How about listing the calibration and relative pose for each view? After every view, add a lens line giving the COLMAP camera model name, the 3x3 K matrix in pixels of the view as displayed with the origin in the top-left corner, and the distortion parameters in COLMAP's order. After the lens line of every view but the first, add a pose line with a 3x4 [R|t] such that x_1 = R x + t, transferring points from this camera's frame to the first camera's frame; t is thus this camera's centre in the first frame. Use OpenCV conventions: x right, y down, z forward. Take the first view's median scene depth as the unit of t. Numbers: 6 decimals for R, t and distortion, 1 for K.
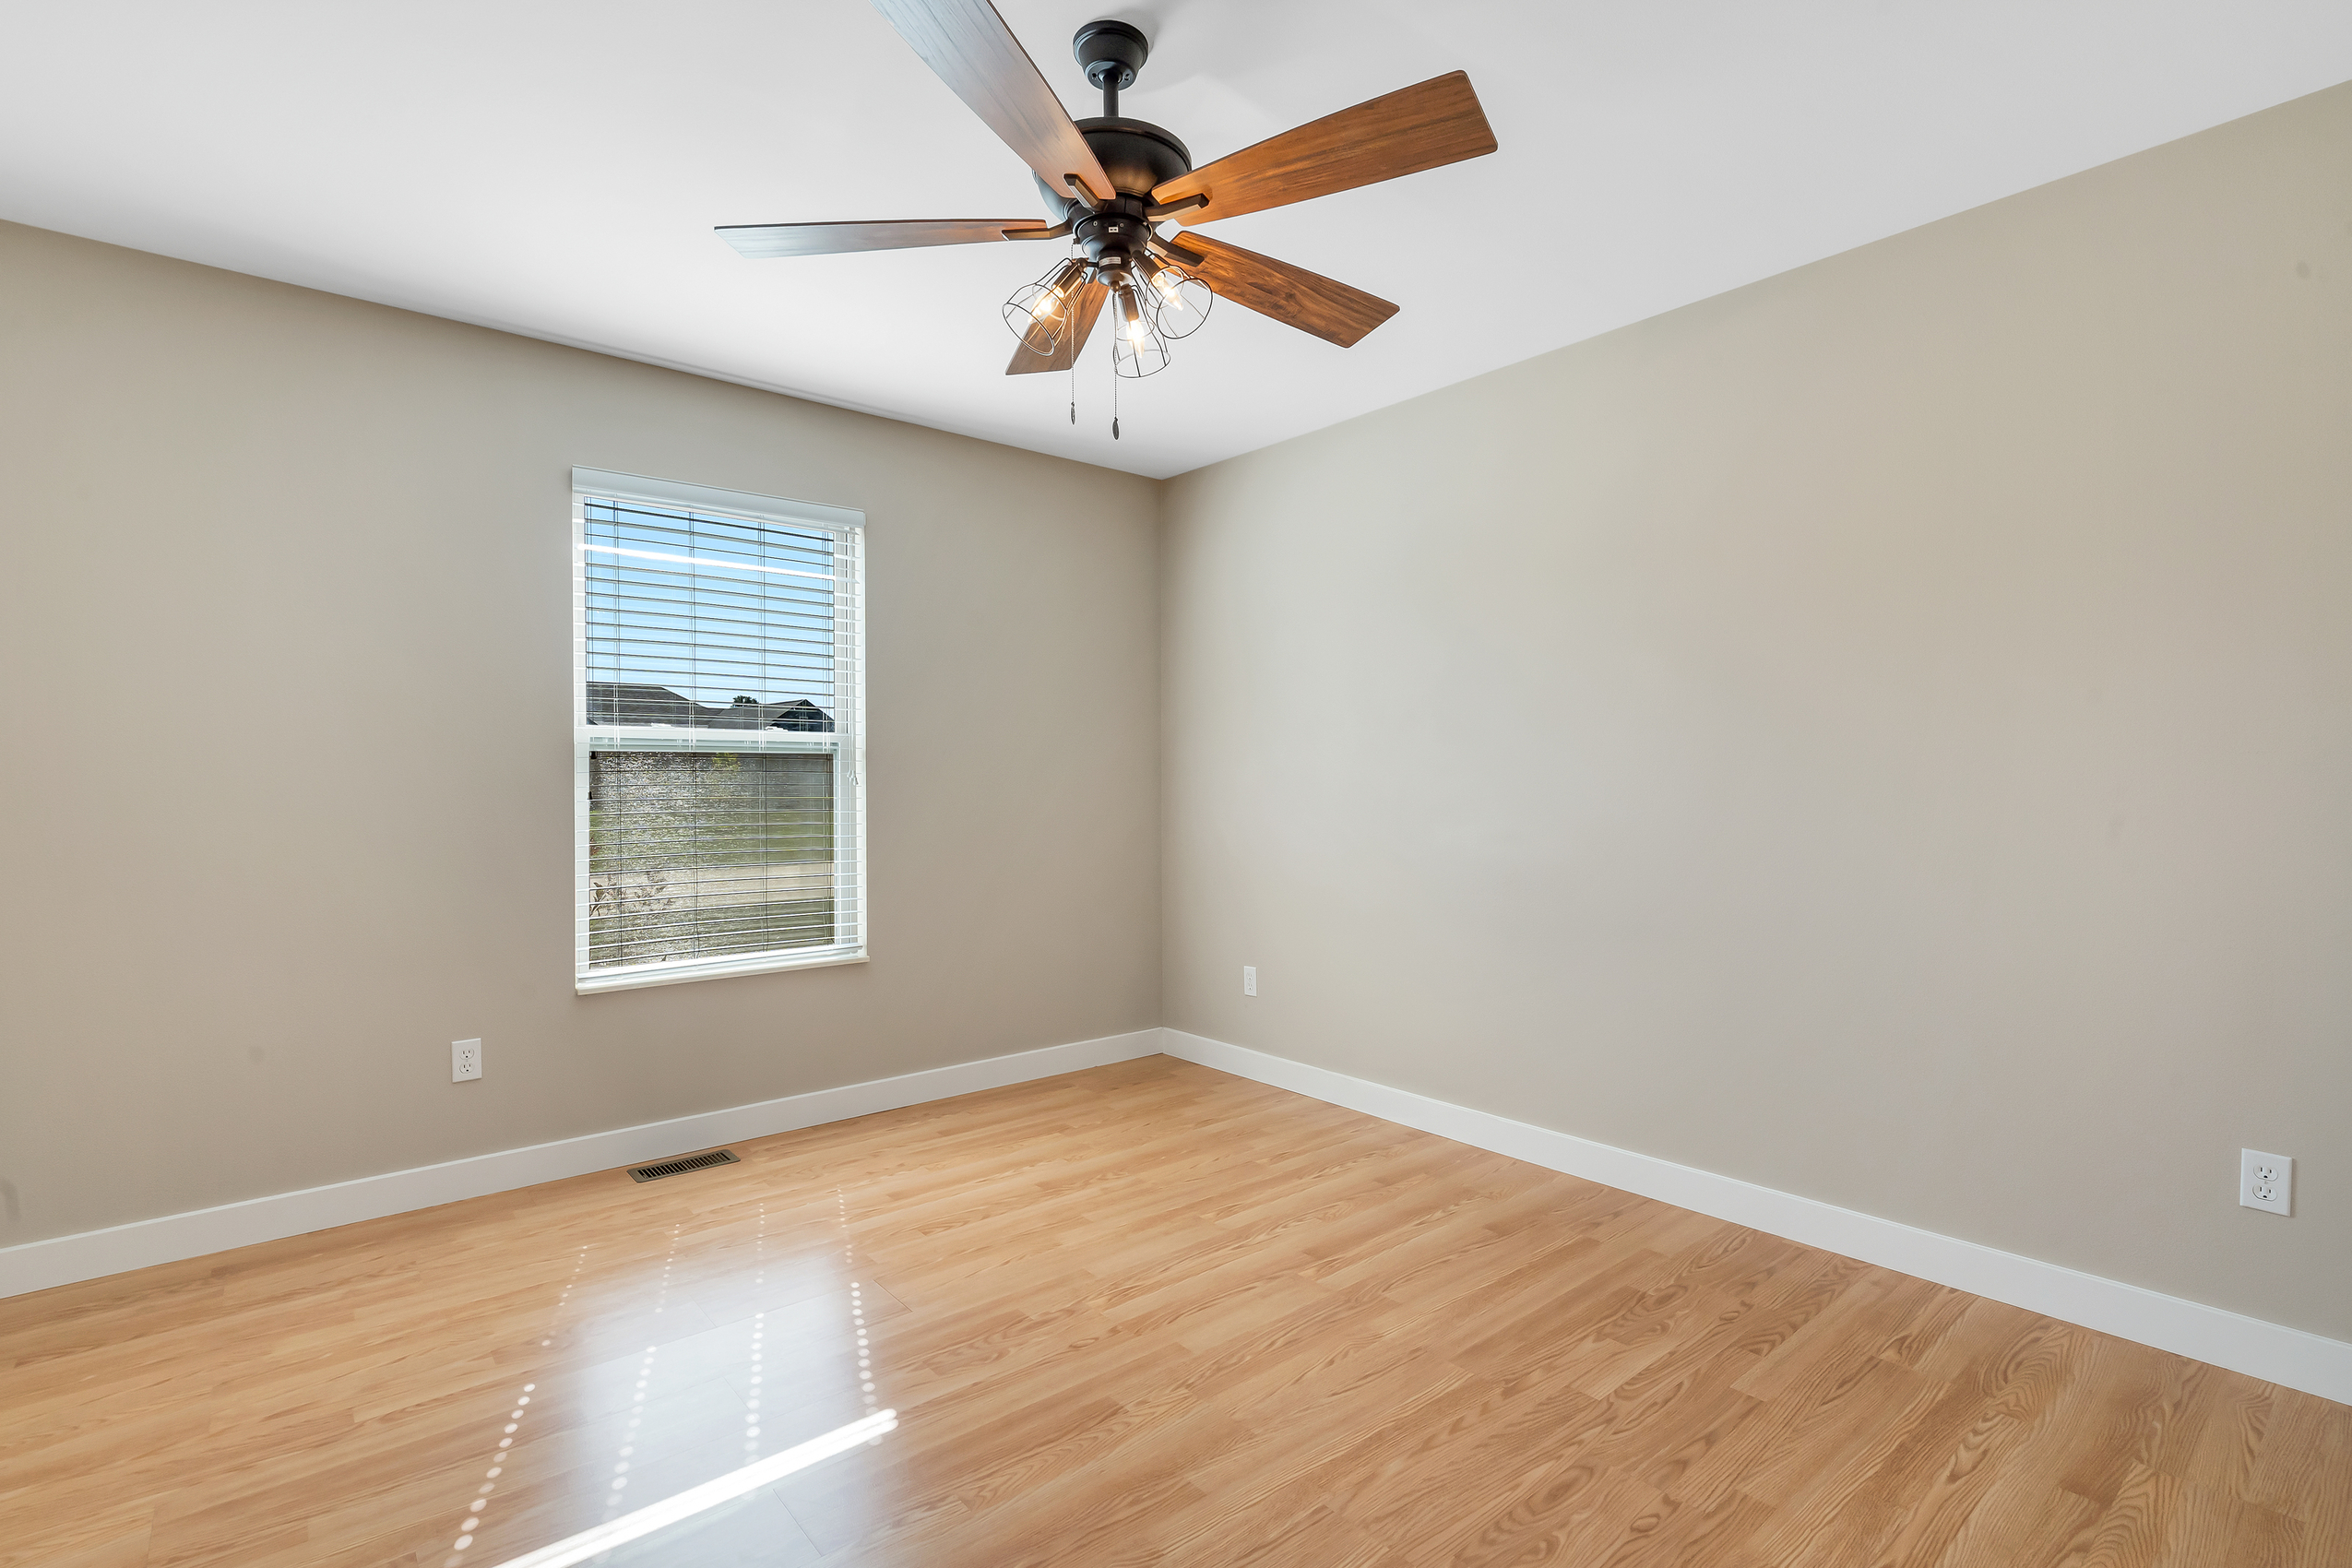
lens RADIAL K [[1078.3, 0, 1175.0], [0, 1078.3, 779.3], [0, 0, 1]] dist [-0.005809, -0.000288]
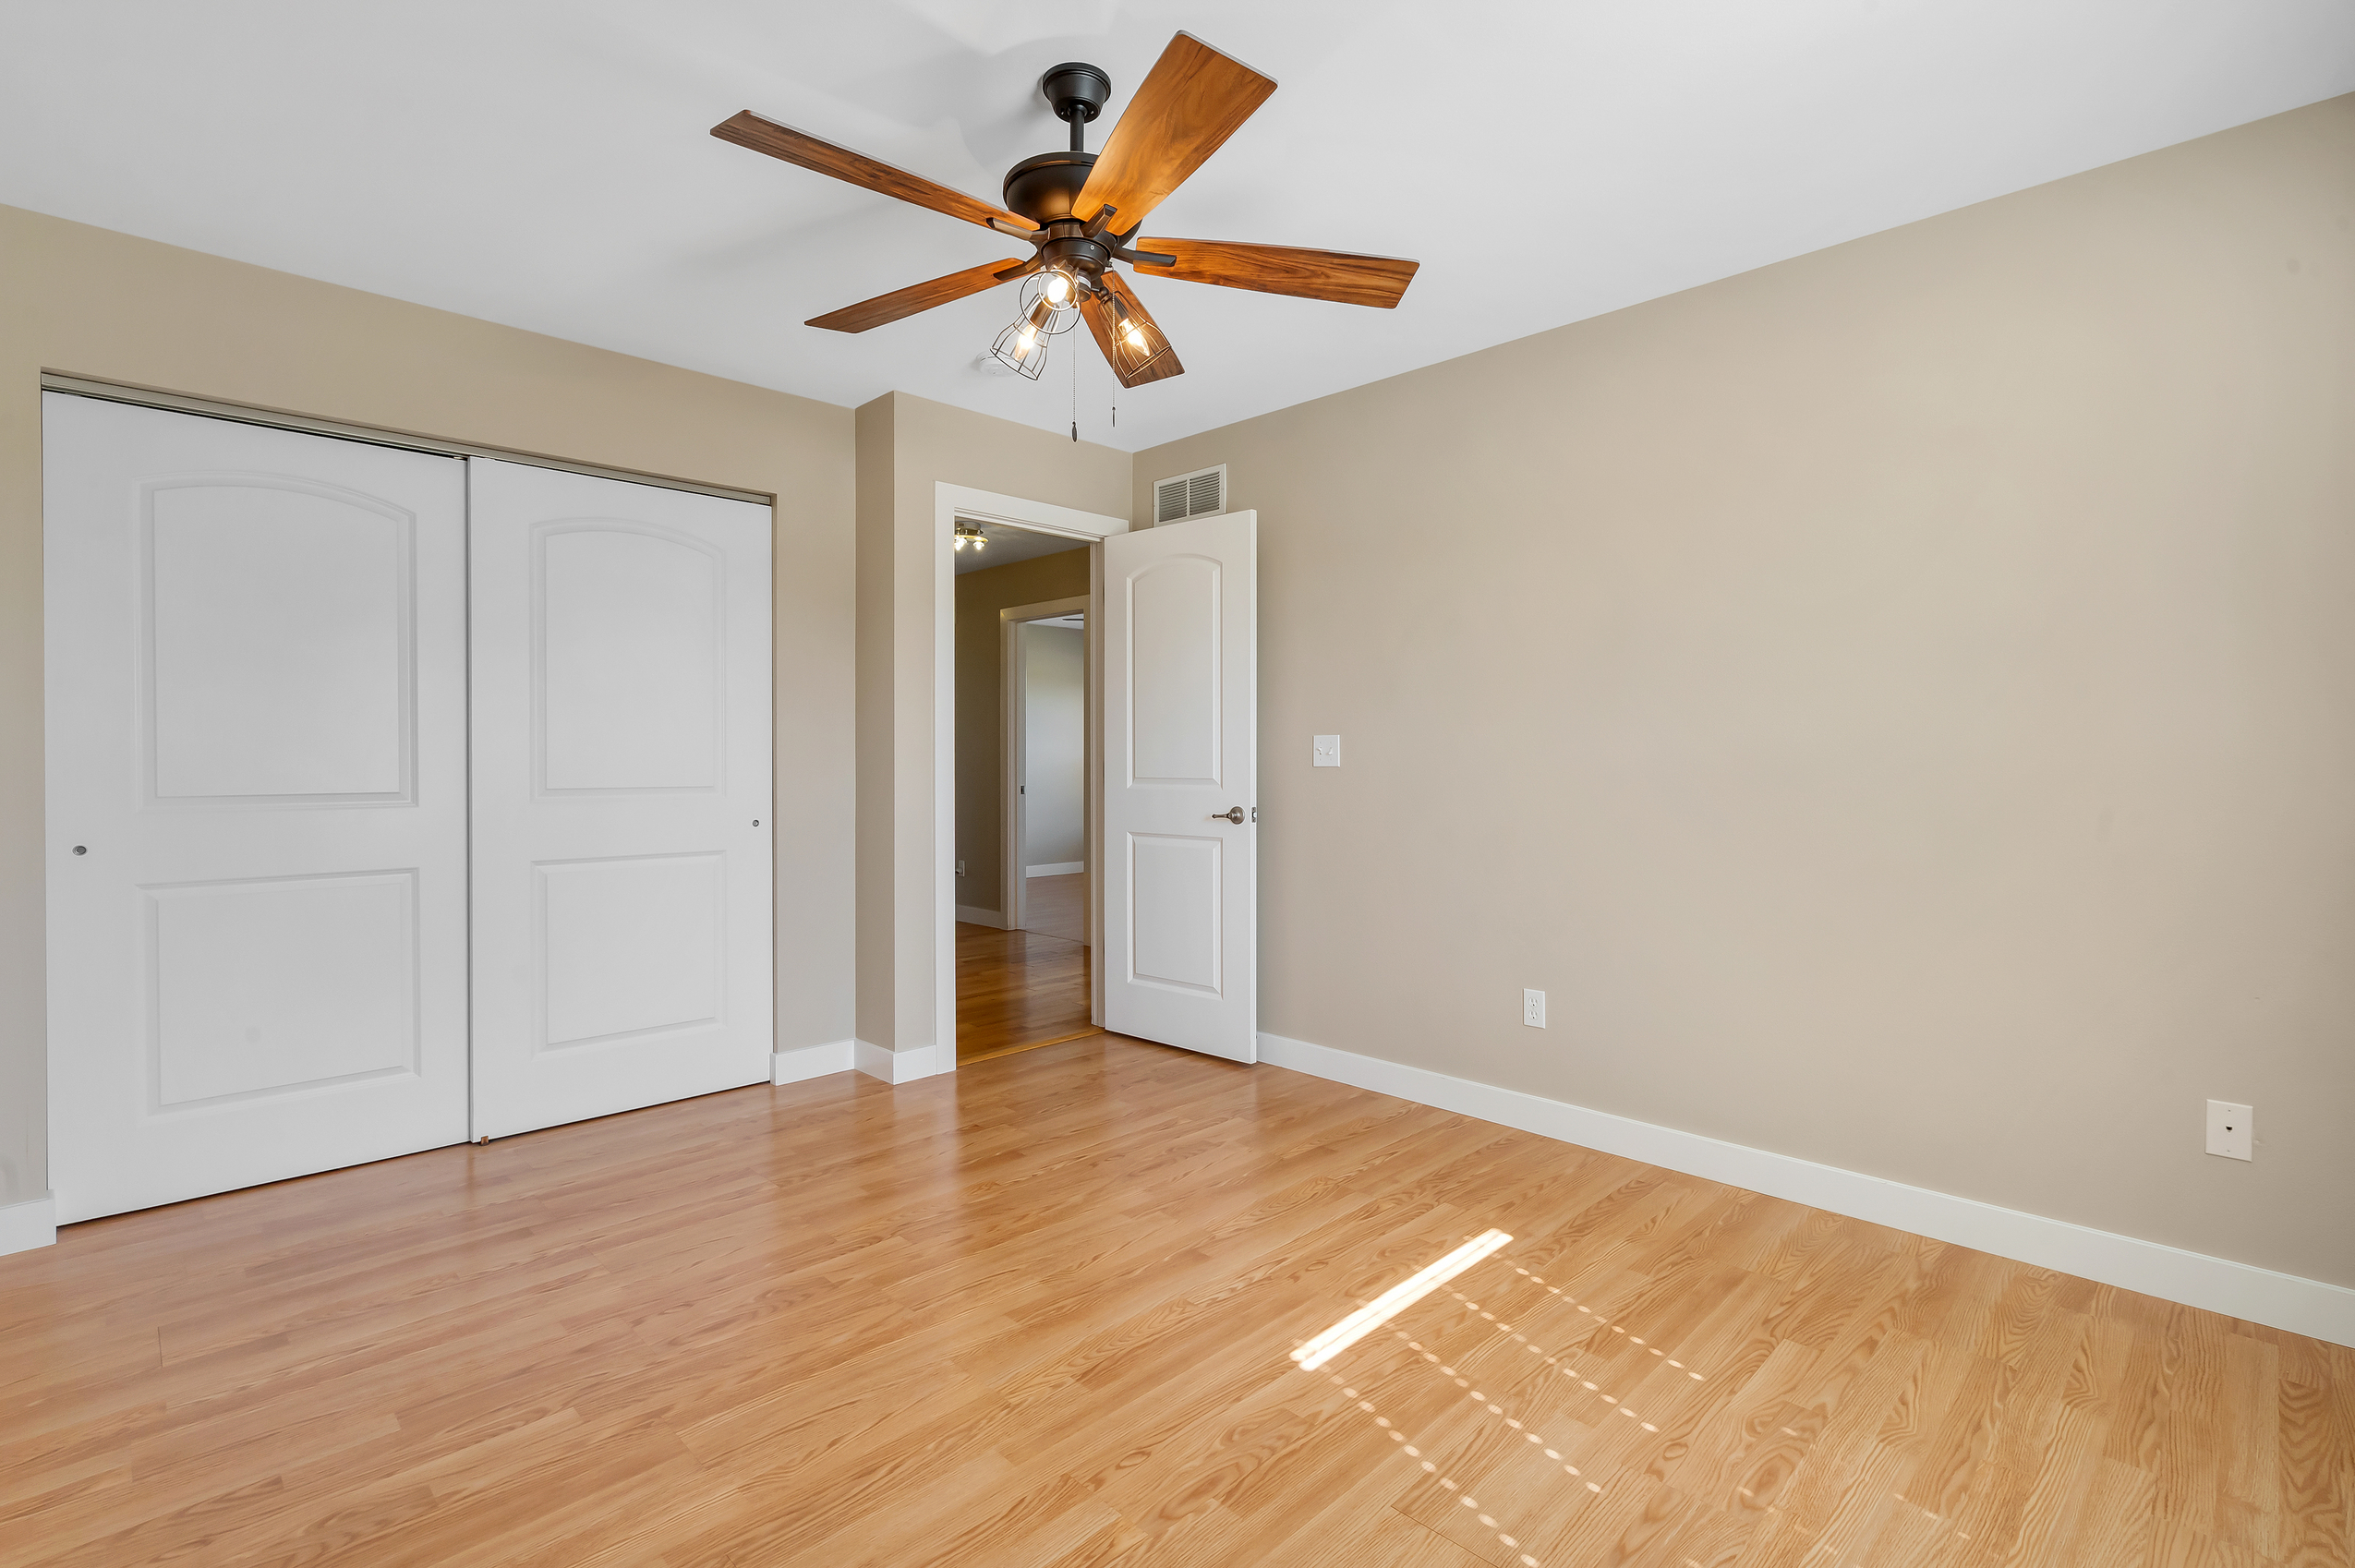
lens RADIAL K [[1079.6, 0, 1171.2], [0, 1079.6, 771.5], [0, 0, 1]] dist [-0.005809, -0.000288]
pose [[-0.995927, 0.006536, -0.089928, -0.048096], [0.005395, 0.999902, 0.012924, 0.007204], [0.090003, 0.012386, -0.995864, 1.934642]]
